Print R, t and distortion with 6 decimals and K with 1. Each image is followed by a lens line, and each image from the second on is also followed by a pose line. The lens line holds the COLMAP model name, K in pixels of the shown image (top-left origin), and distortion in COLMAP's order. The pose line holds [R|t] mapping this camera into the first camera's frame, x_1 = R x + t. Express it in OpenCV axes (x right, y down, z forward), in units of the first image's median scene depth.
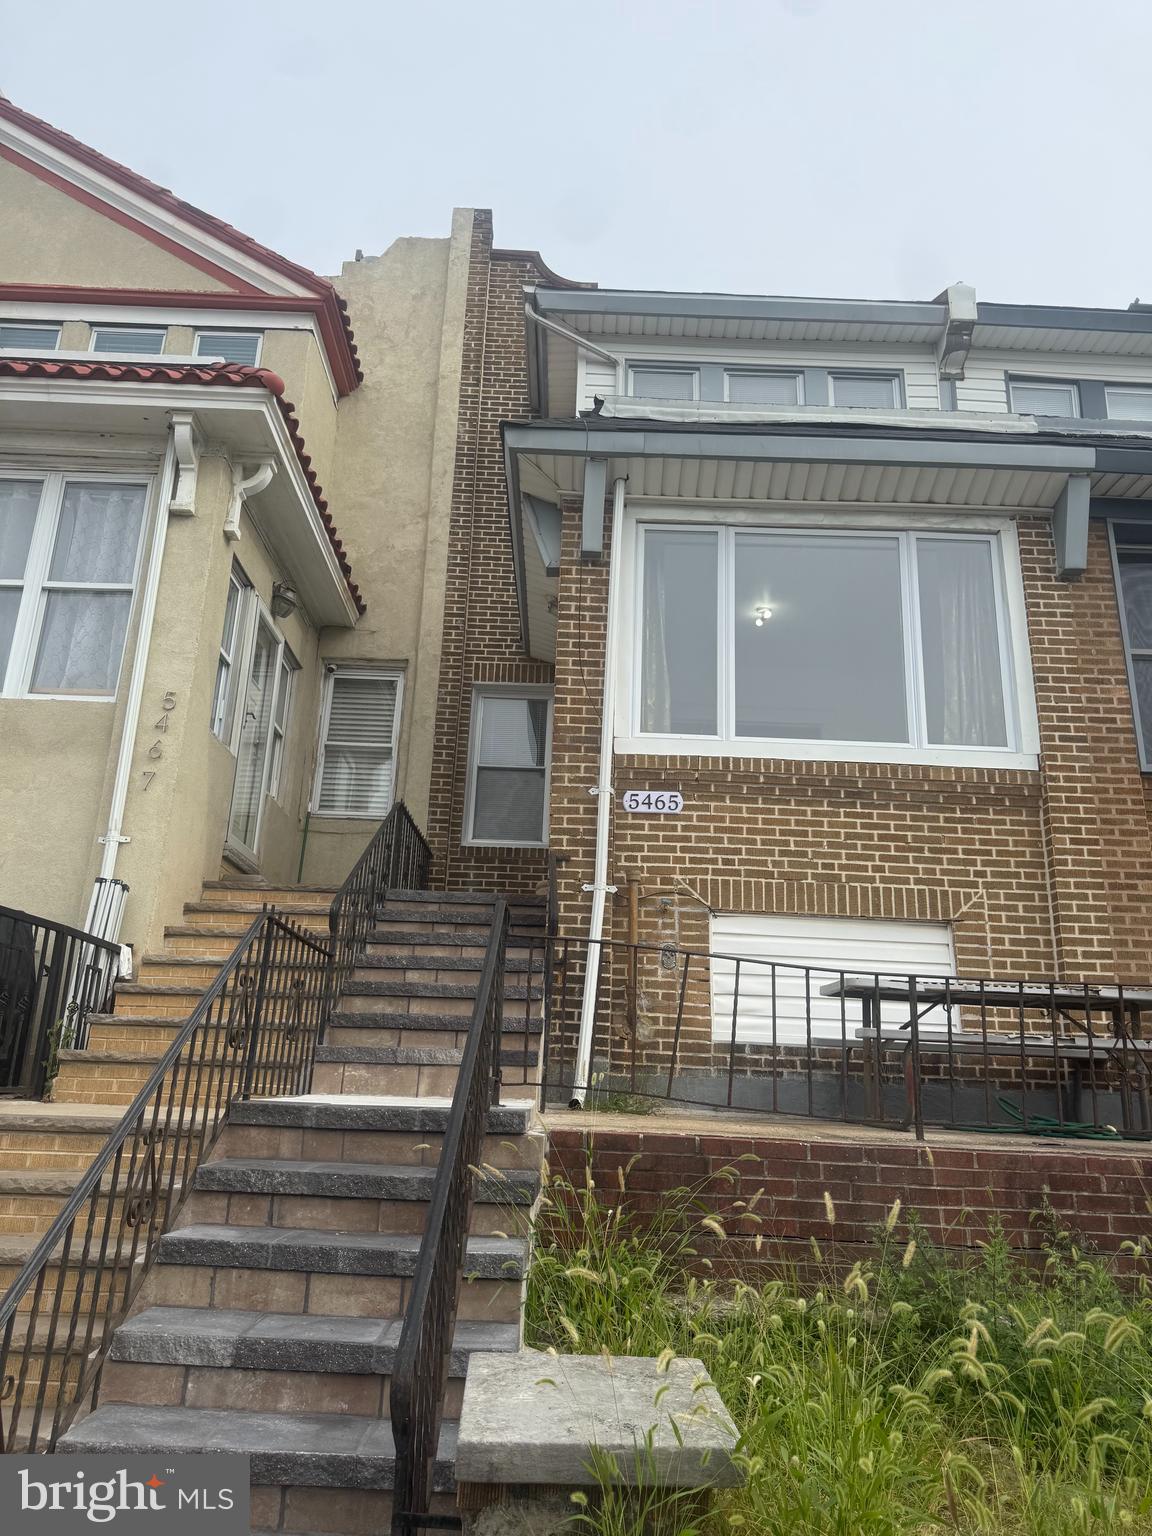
lens RADIAL K [[1086.7, 0, 572.4], [0, 1086.7, 750.8], [0, 0, 1]] dist [0.091575, -0.134549]
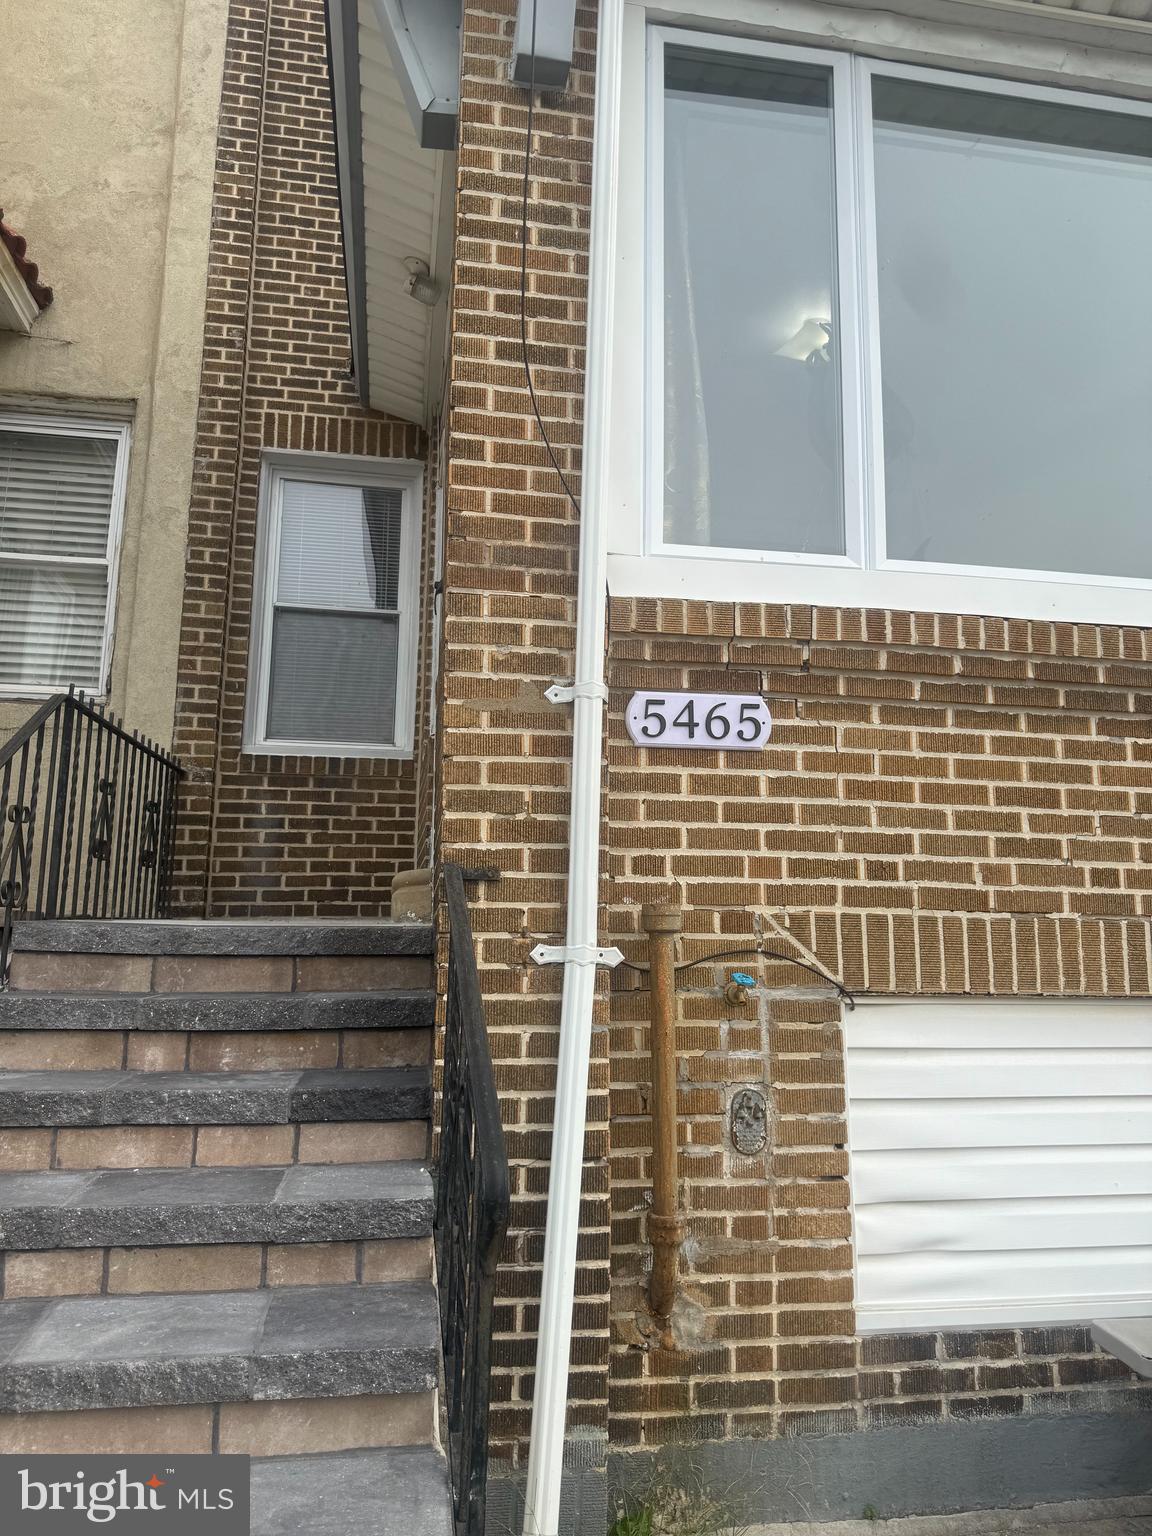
lens RADIAL K [[1086.7, 0, 572.4], [0, 1086.7, 750.8], [0, 0, 1]] dist [0.091575, -0.134549]
pose [[0.987765, 0.004091, 0.155896, -0.034426], [-0.027626, 0.988436, 0.149101, -0.000196], [-0.153484, -0.151584, 0.976455, 0.610854]]
